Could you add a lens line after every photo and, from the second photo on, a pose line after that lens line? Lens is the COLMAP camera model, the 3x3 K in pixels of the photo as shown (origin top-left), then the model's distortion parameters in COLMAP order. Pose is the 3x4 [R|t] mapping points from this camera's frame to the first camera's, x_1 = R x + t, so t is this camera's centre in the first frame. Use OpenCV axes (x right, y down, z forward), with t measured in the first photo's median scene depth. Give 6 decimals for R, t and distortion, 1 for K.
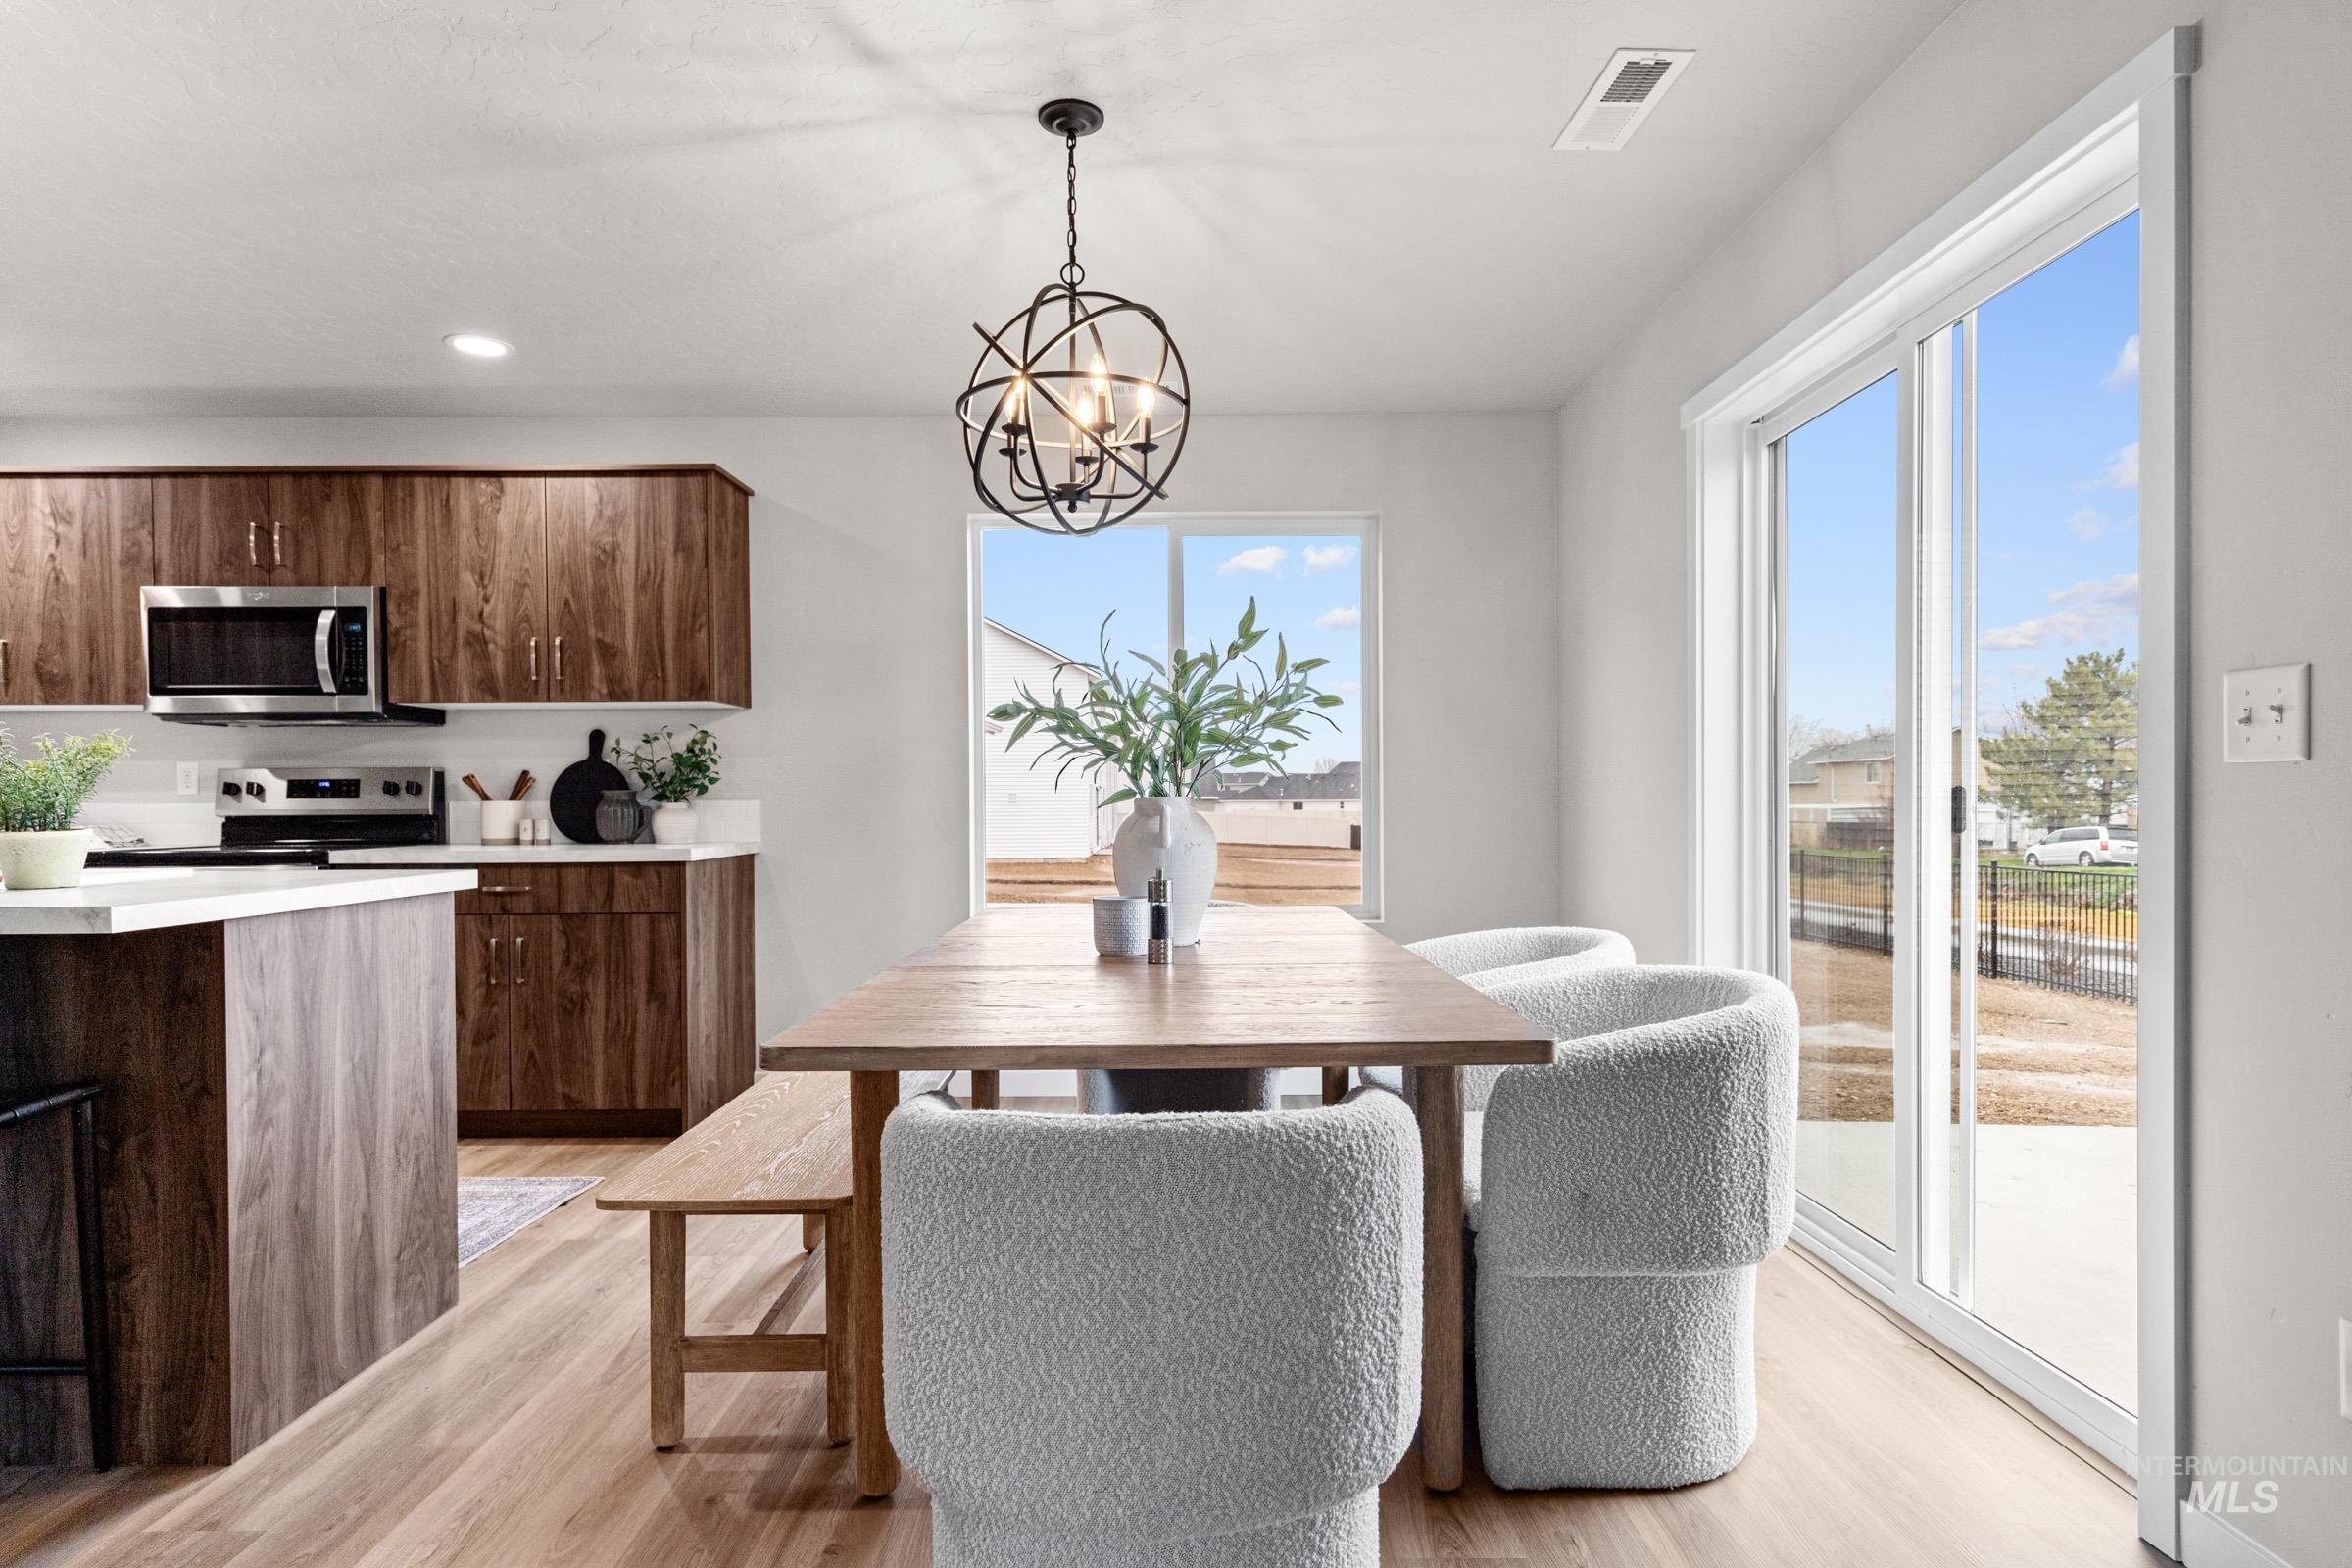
lens RADIAL K [[1280.3, 0, 1158.4], [0, 1280.3, 808.2], [0, 0, 1]] dist [0.013890, -0.002929]
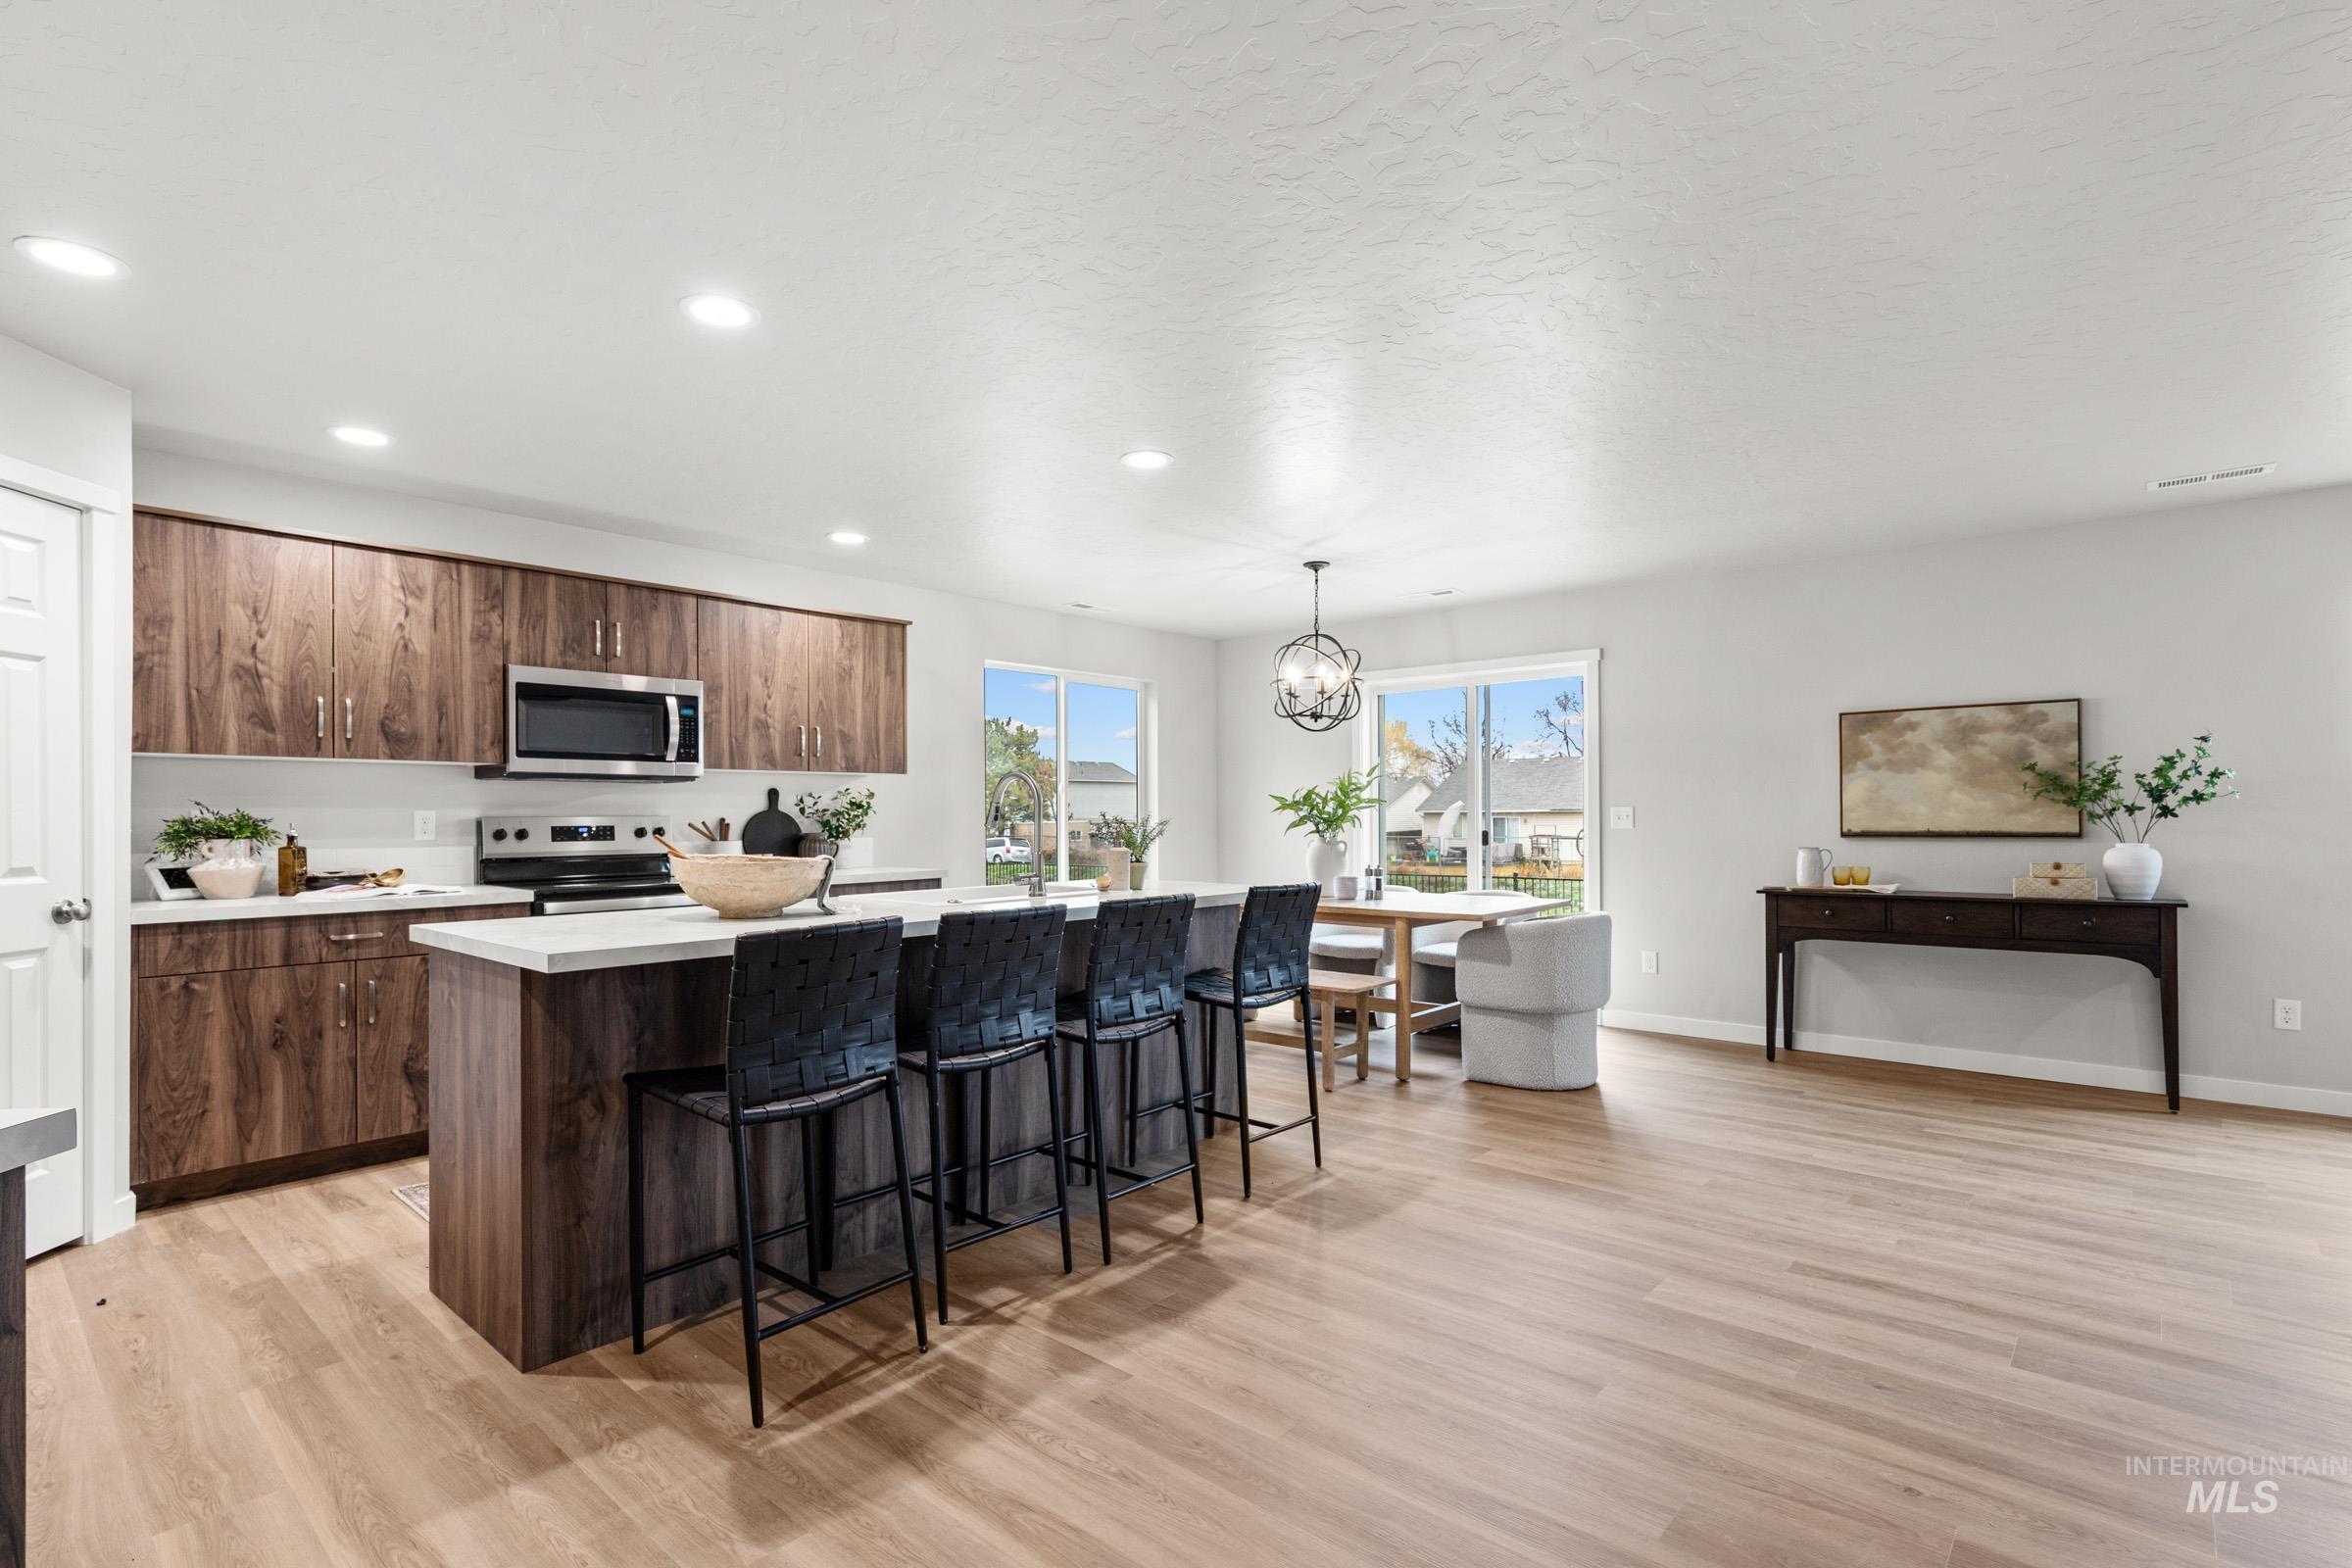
lens RADIAL K [[1118.6, 0, 1180.1], [0, 1118.6, 813.8], [0, 0, 1]] dist [0.016463, -0.000107]
pose [[0.660664, 0.003087, 0.750676, -1.137839], [0.004208, 0.999961, -0.007816, -0.024493], [-0.750670, 0.008322, 0.660625, -0.131205]]
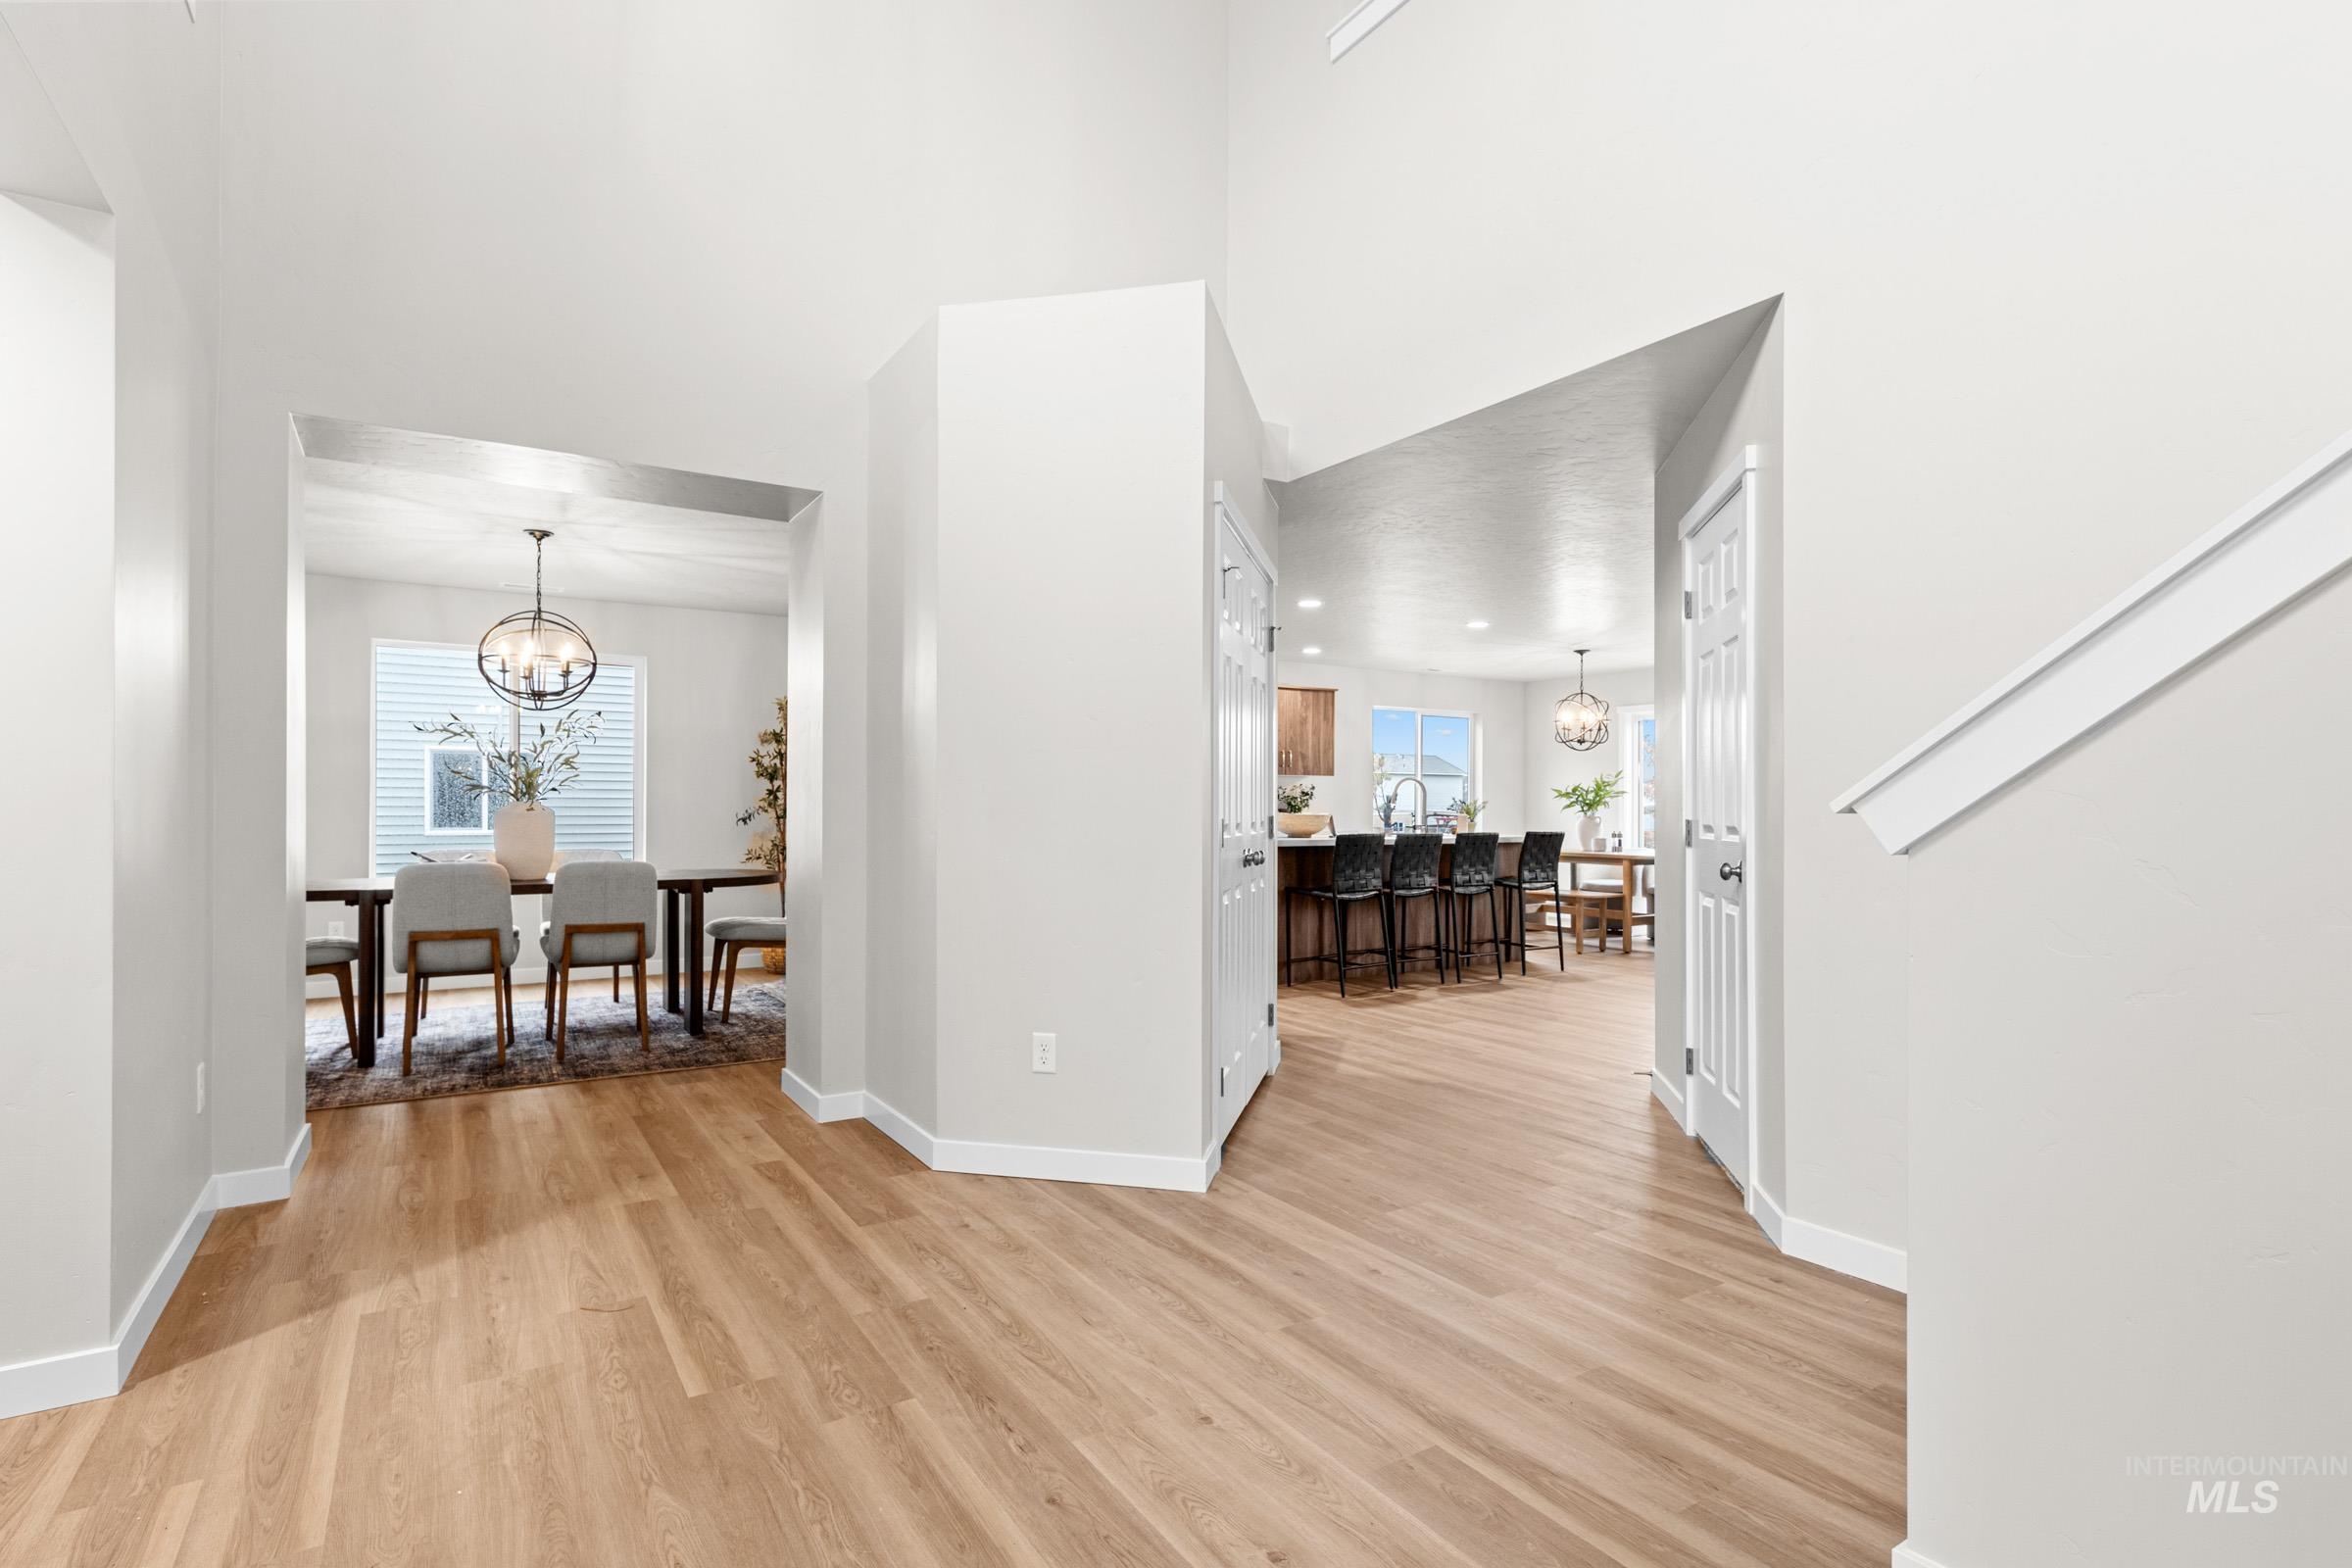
lens RADIAL K [[1118.6, 0, 1172.5], [0, 1118.6, 791.2], [0, 0, 1]] dist [0.016463, -0.000107]
pose [[0.847744, 0.015843, 0.530169, -1.890657], [-0.006300, 0.999784, -0.019802, -0.002593], [-0.530369, 0.013447, 0.847660, -0.822556]]
